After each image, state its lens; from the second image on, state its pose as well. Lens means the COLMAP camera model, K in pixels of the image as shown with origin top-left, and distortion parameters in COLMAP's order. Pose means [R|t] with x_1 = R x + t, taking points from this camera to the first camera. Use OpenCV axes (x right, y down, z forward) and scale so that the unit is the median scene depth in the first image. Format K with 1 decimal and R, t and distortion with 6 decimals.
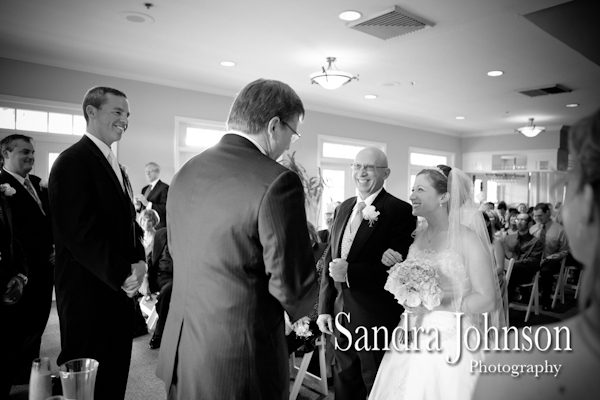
lens RADIAL K [[454.7, 0, 312.9], [0, 454.7, 202.0], [0, 0, 1]] dist [0.002350, 0.002180]
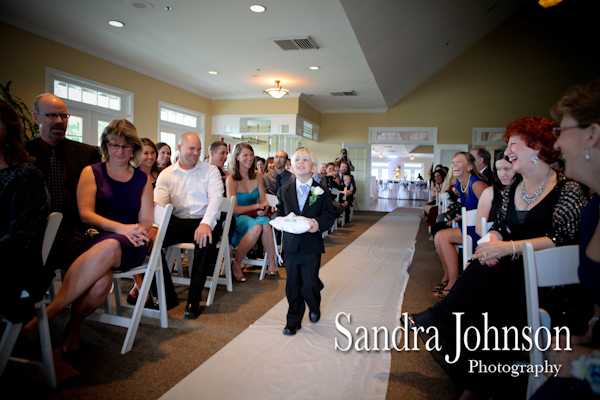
lens RADIAL K [[407.0, 0, 300.0], [0, 407.0, 200.0], [0, 0, 1]] dist [-0.117370, 0.083951]
pose [[0.846052, -0.007948, 0.533041, 0.019115], [-0.008515, 0.999560, 0.028420, 0.063863], [-0.533032, -0.028584, 0.845612, 0.158574]]
